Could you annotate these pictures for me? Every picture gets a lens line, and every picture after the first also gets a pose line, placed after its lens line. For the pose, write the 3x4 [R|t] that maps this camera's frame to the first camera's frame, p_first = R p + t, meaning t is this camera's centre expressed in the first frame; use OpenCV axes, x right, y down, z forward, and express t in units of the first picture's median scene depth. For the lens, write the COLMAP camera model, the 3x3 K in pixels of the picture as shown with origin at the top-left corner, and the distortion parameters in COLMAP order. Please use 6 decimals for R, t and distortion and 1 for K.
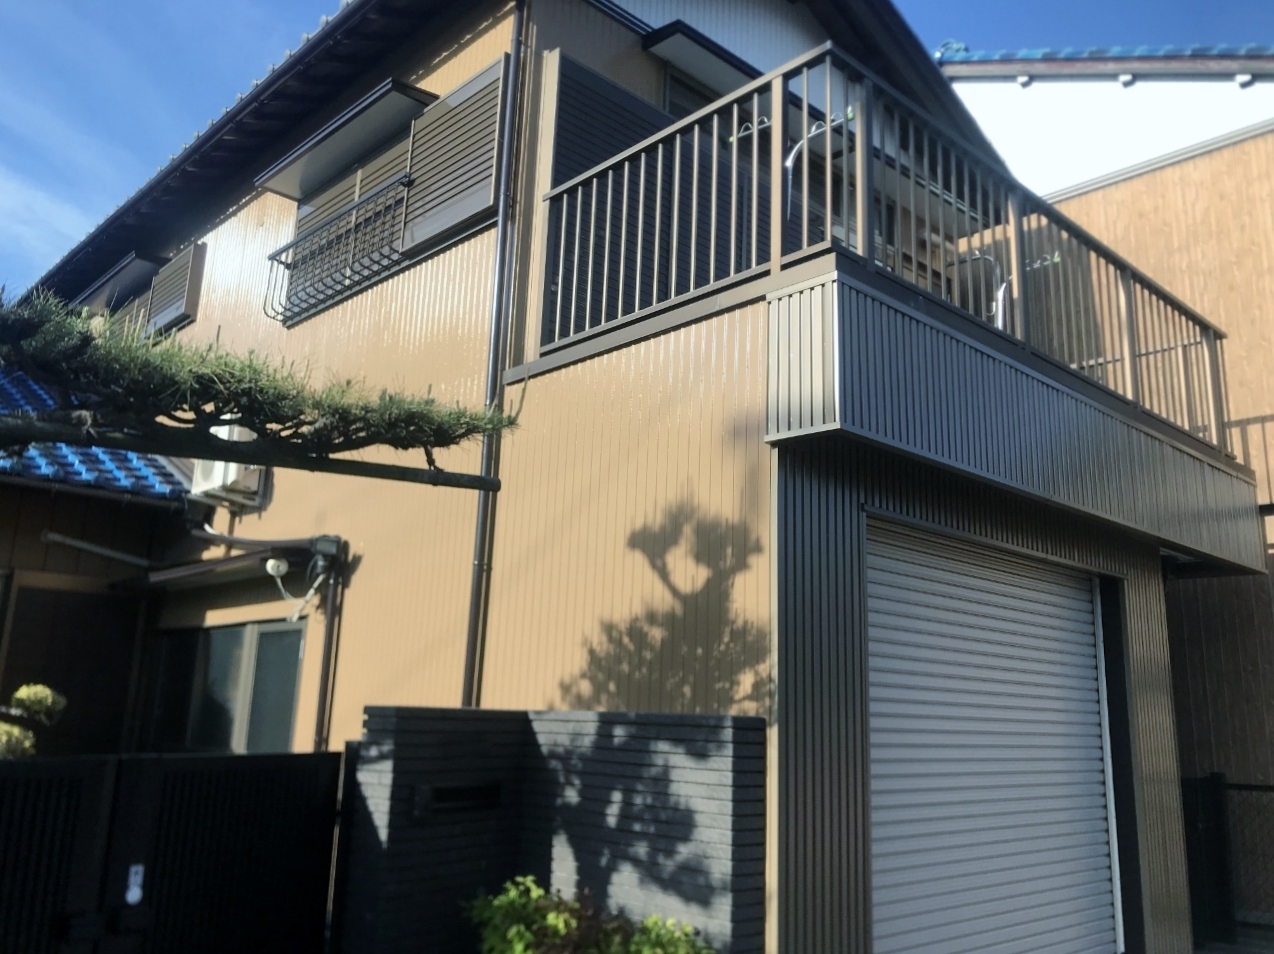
lens RADIAL K [[1061.5, 0, 637.0], [0, 1061.5, 477.0], [0, 0, 1]] dist [0.121235, -0.272890]
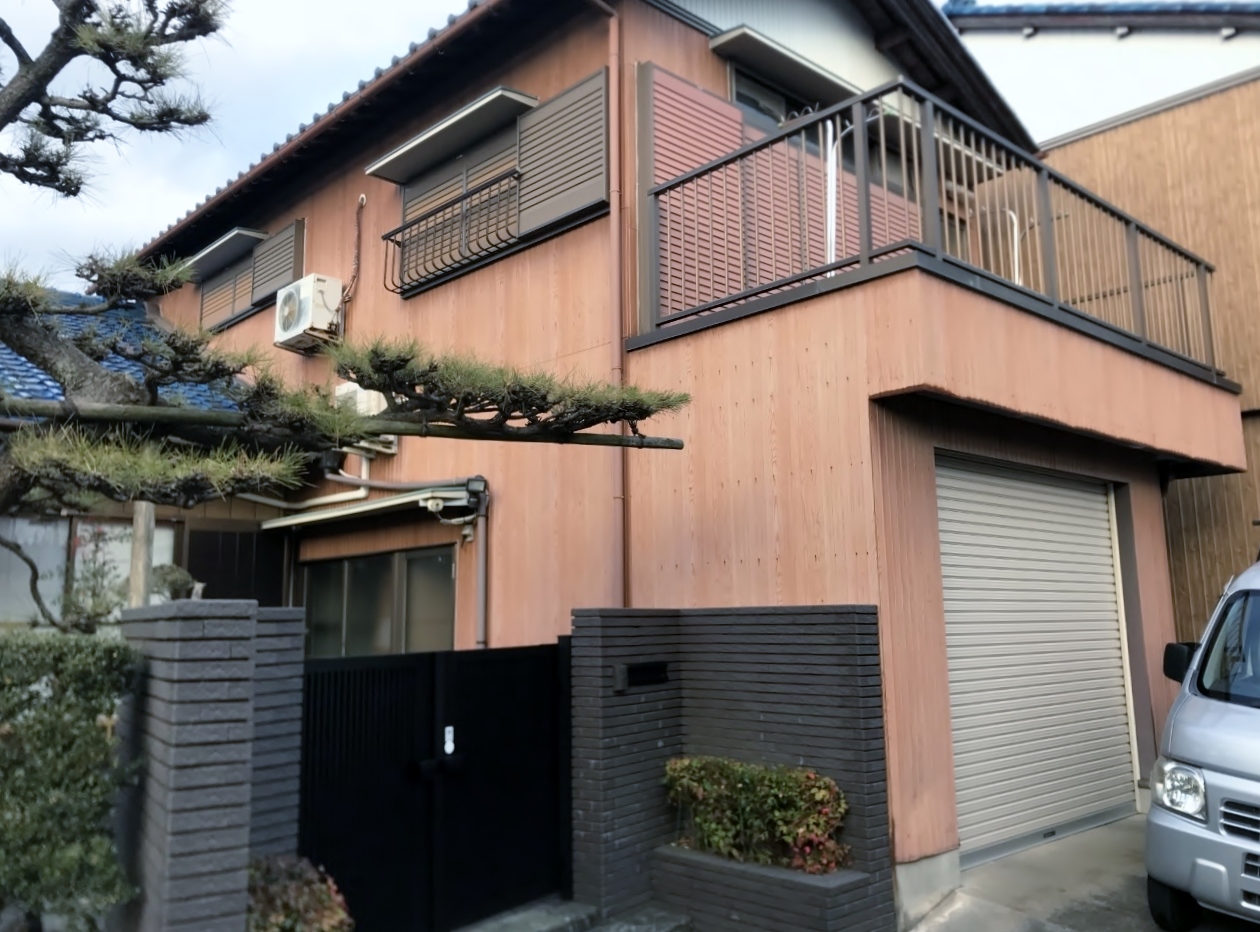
lens RADIAL K [[1043.3, 0, 630.0], [0, 1043.3, 466.0], [0, 0, 1]] dist [0.117629, -0.240129]
pose [[0.998889, -0.046861, -0.004949, -0.089118], [0.047096, 0.996301, 0.071873, -0.030275], [0.001562, -0.072026, 0.997402, -0.158119]]
